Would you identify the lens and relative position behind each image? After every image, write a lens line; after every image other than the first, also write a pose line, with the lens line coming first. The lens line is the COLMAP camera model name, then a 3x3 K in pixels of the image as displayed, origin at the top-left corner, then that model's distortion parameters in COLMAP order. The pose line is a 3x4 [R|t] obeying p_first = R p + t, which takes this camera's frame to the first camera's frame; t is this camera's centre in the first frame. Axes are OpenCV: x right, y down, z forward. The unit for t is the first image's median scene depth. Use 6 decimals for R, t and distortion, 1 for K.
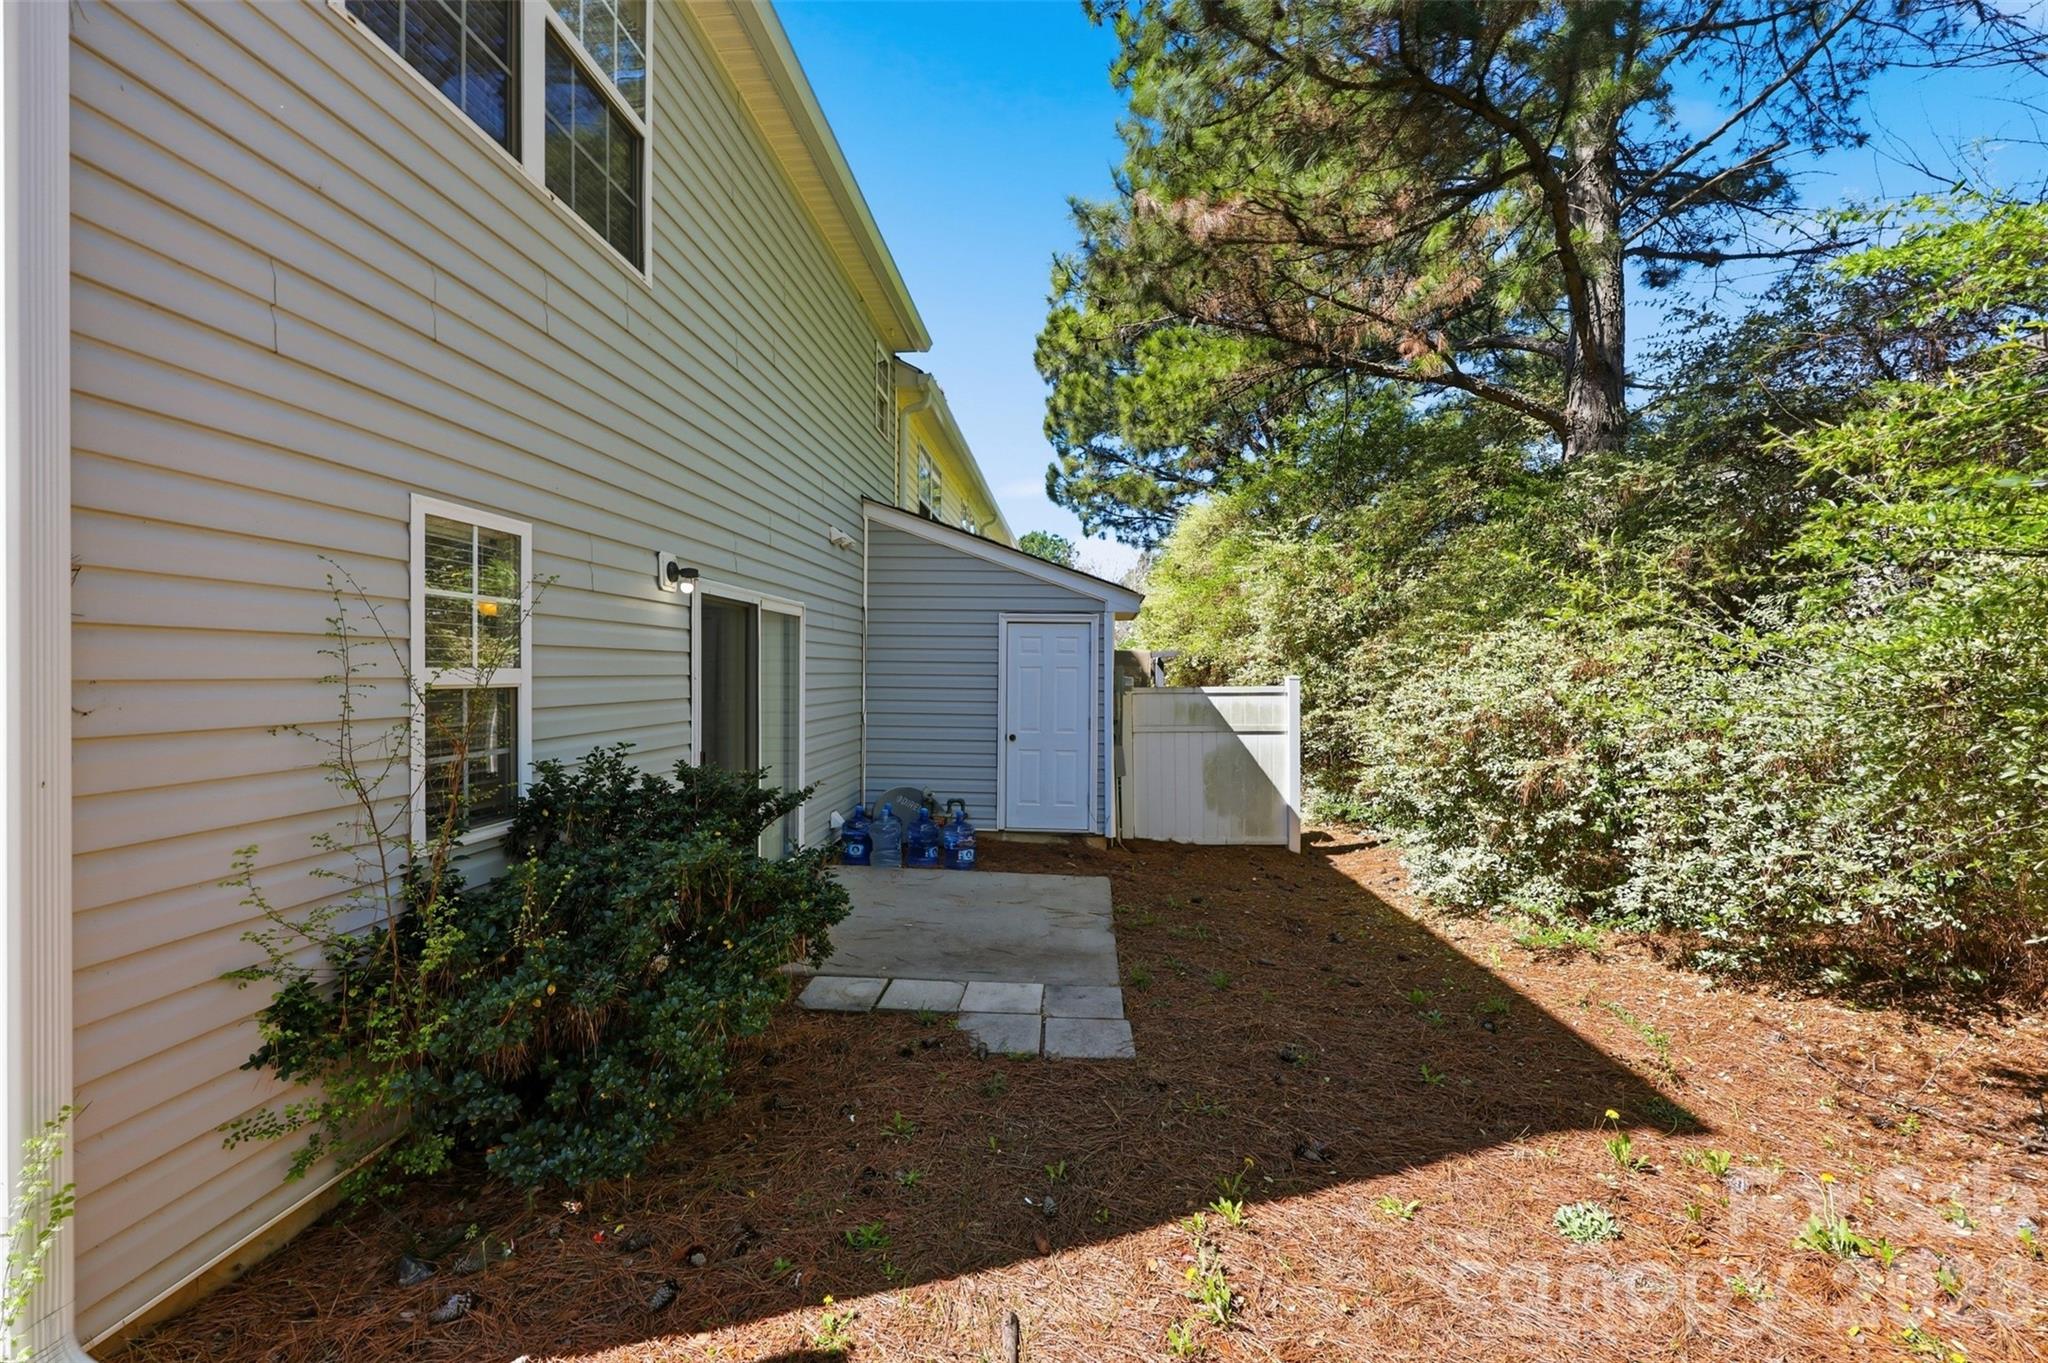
lens RADIAL K [[829.4, 0, 1026.1], [0, 829.4, 670.7], [0, 0, 1]] dist [-0.000738, 0.000097]
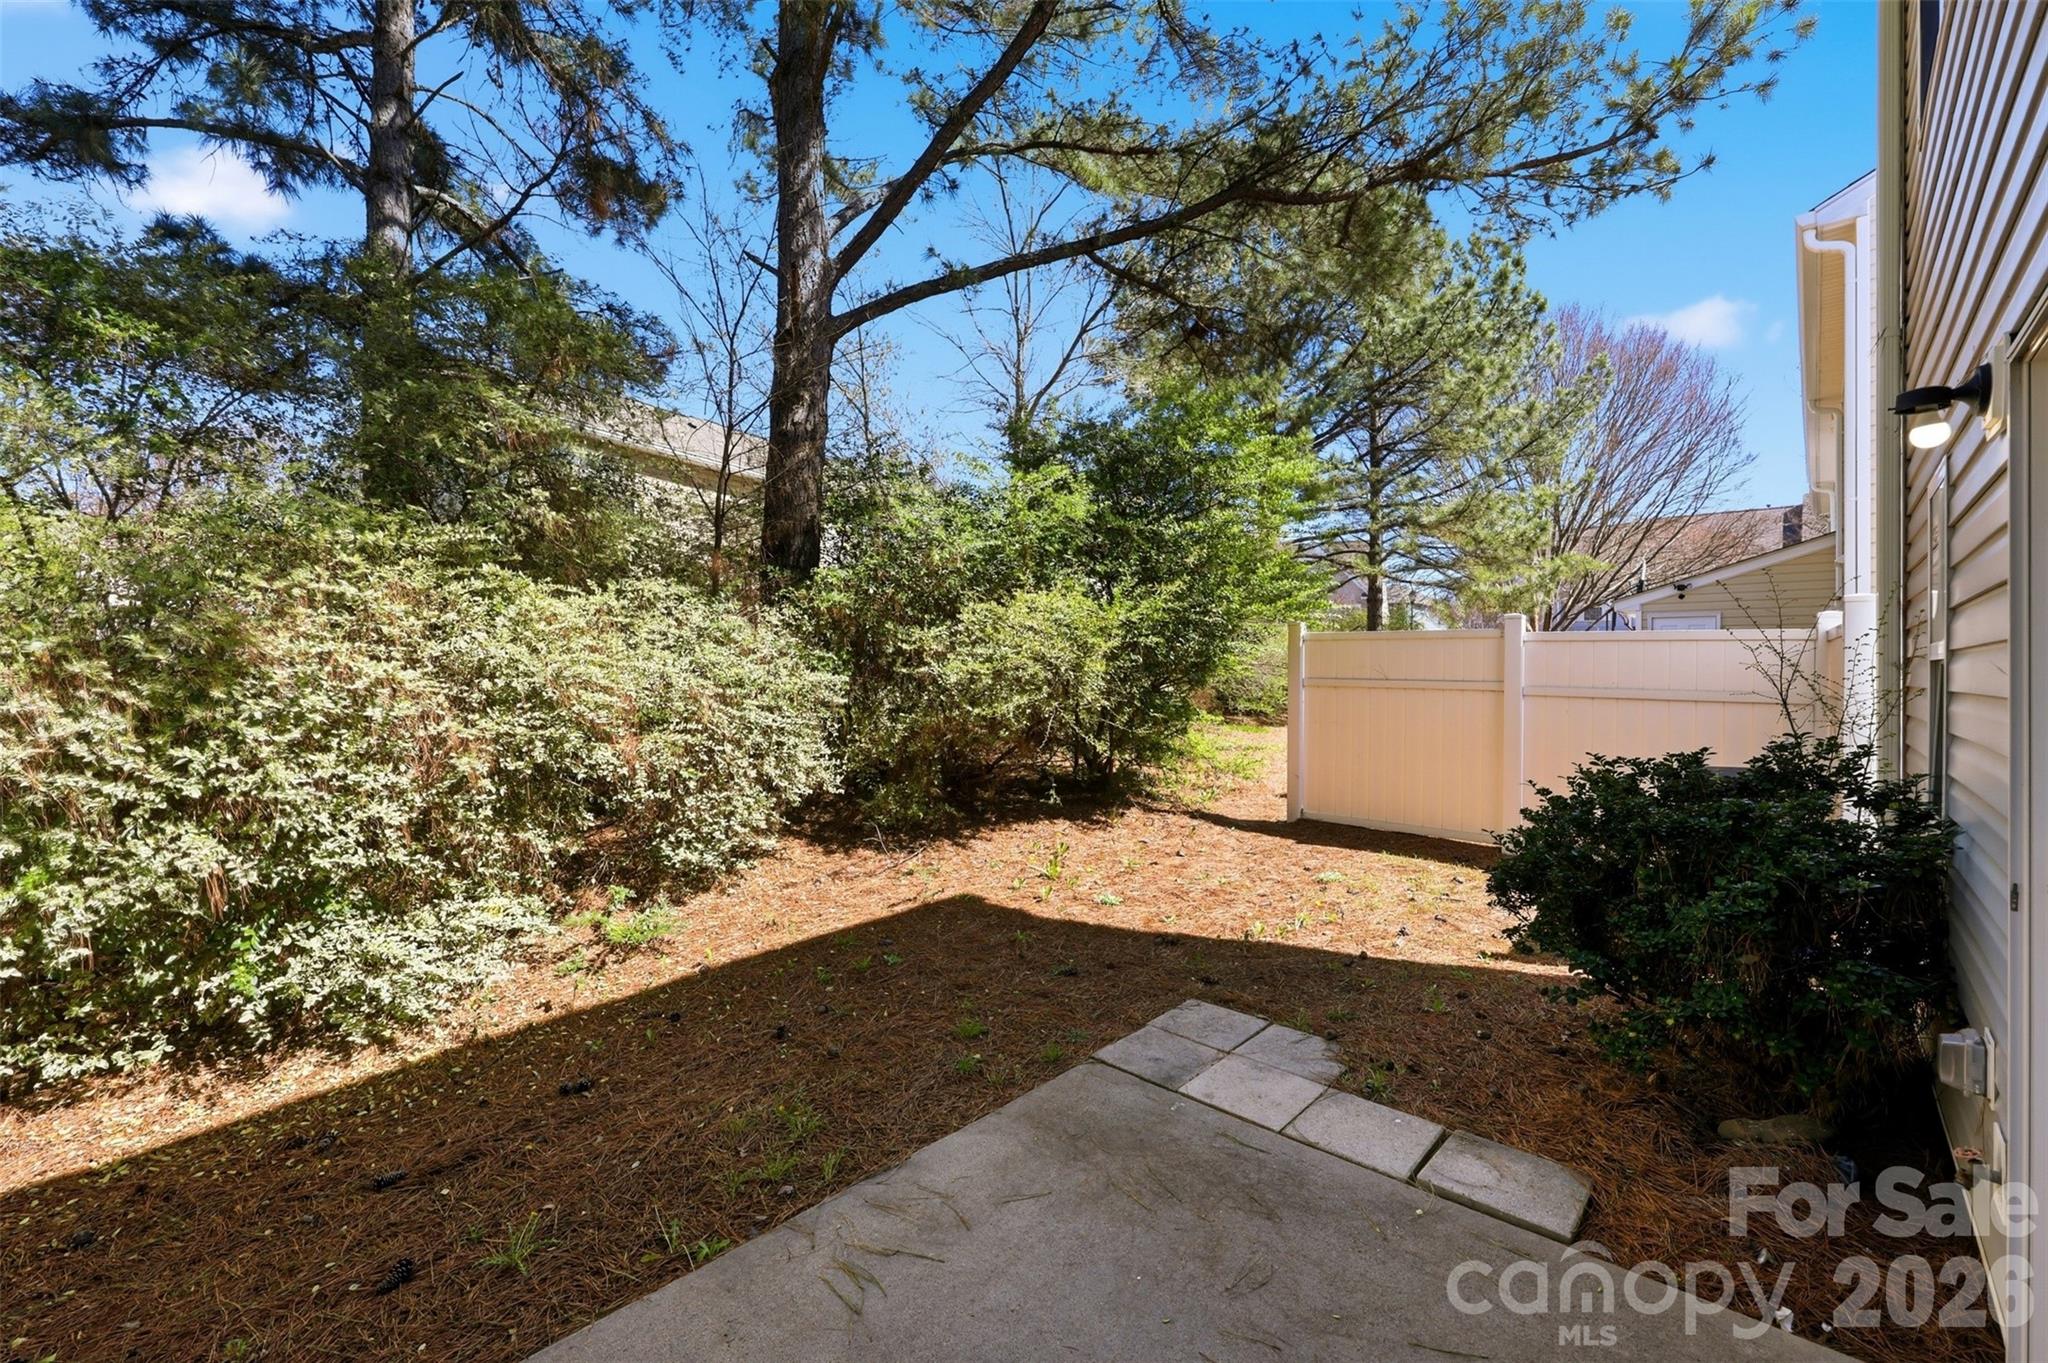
lens RADIAL K [[829.4, 0, 1026.1], [0, 829.4, 670.7], [0, 0, 1]] dist [-0.000738, 0.000097]
pose [[-0.777984, -0.009440, 0.628213, -0.308233], [-0.014609, 0.999889, -0.003068, 0.031751], [-0.628114, -0.011565, -0.778035, 1.611234]]
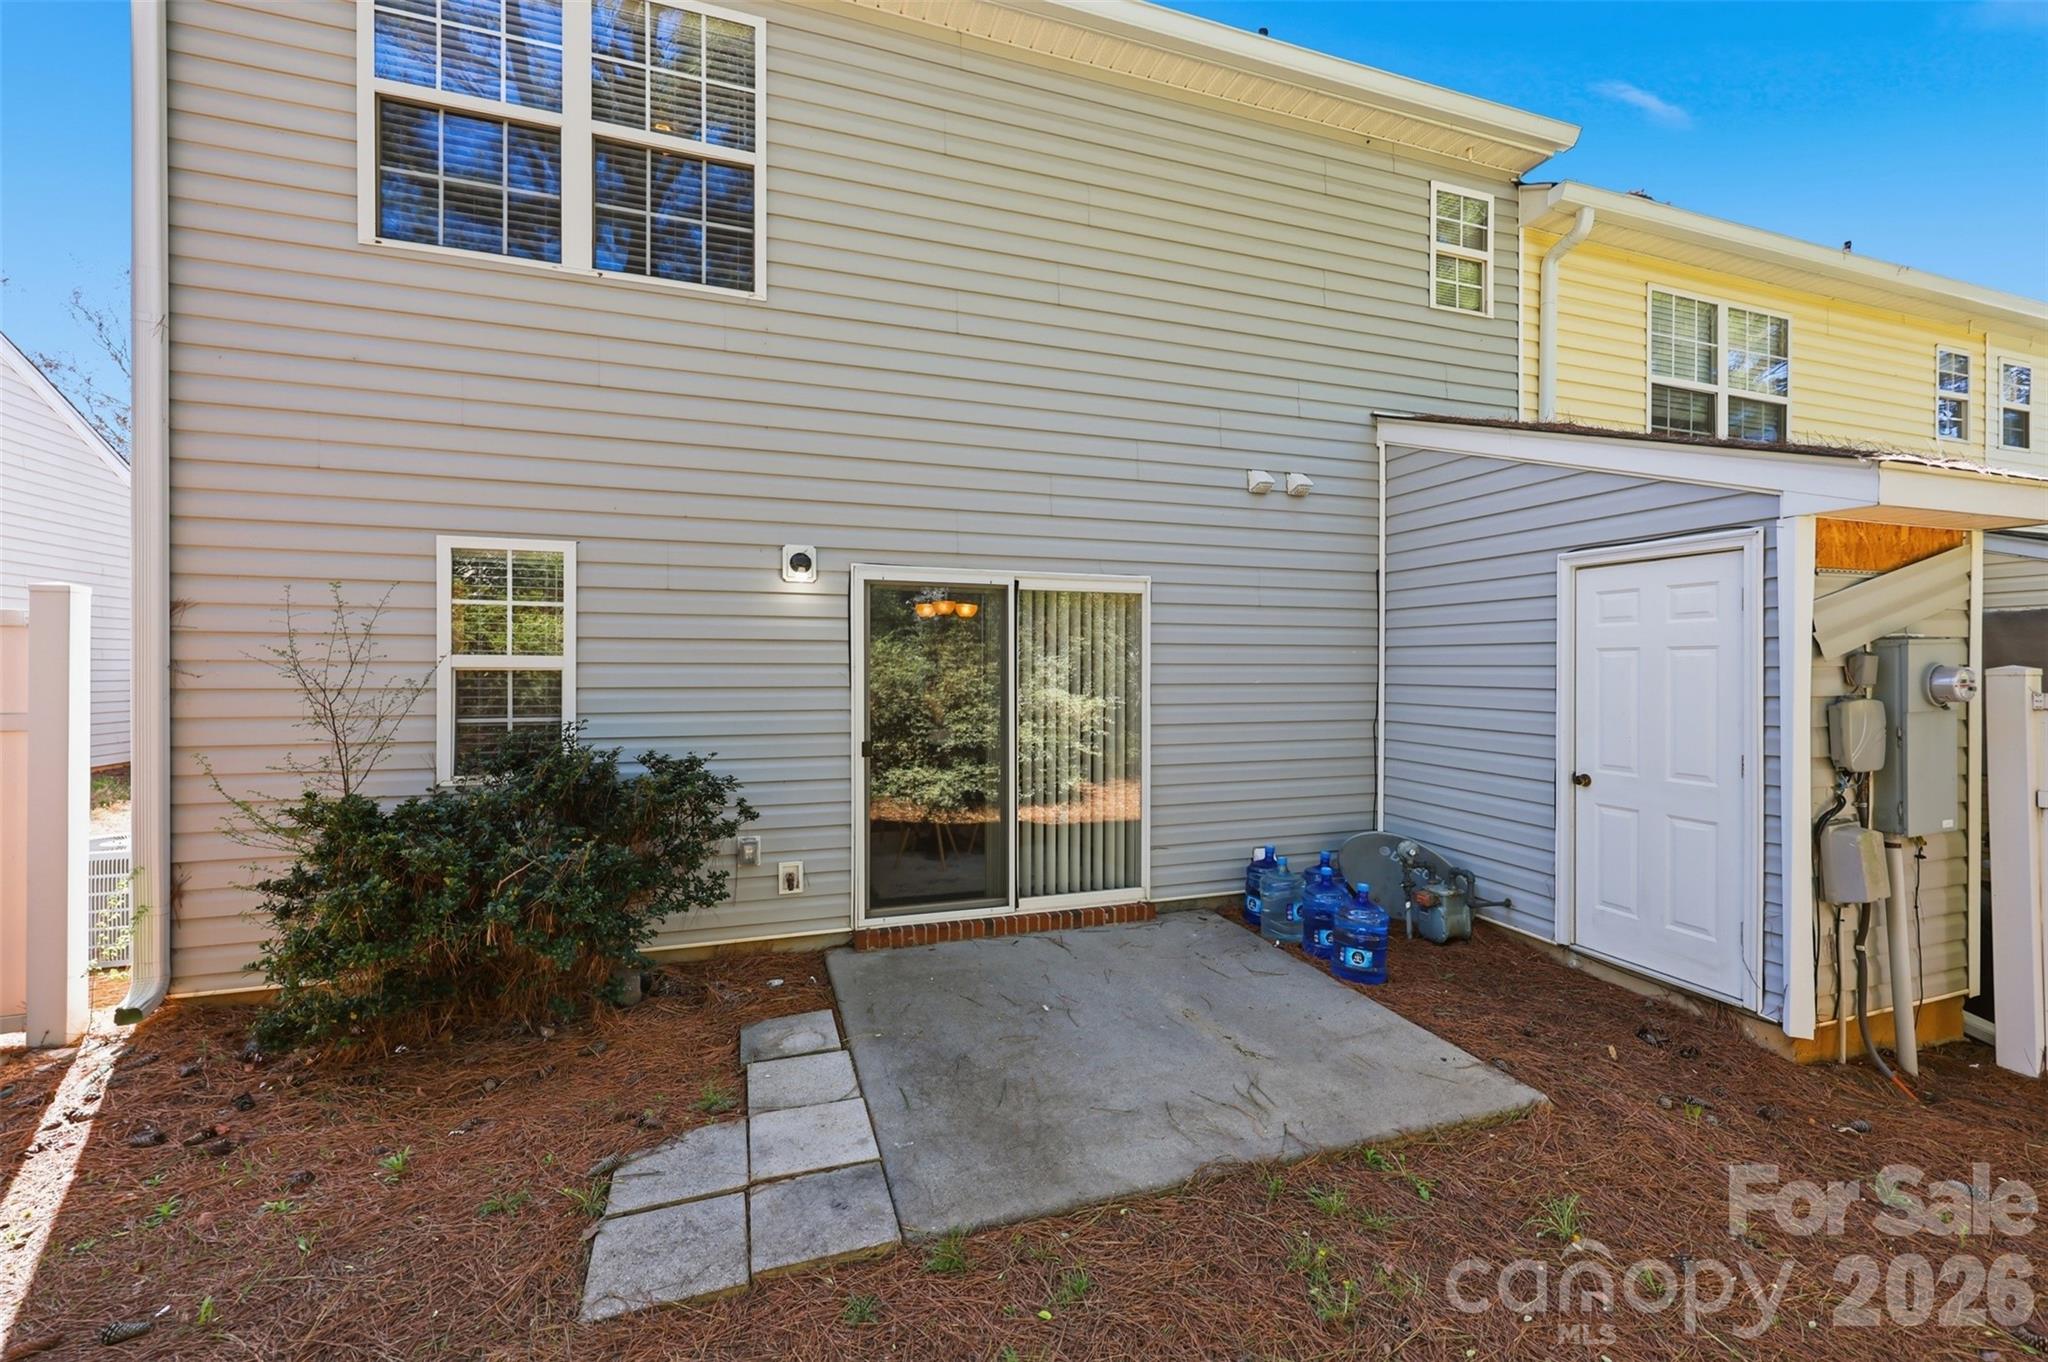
lens RADIAL K [[829.4, 0, 1026.1], [0, 829.4, 670.2], [0, 0, 1]] dist [-0.000738, 0.000097]
pose [[0.400323, -0.011539, -0.916301, 0.625120], [0.003766, 0.999933, -0.010947, 0.026237], [0.916366, 0.000931, 0.400340, 0.848617]]
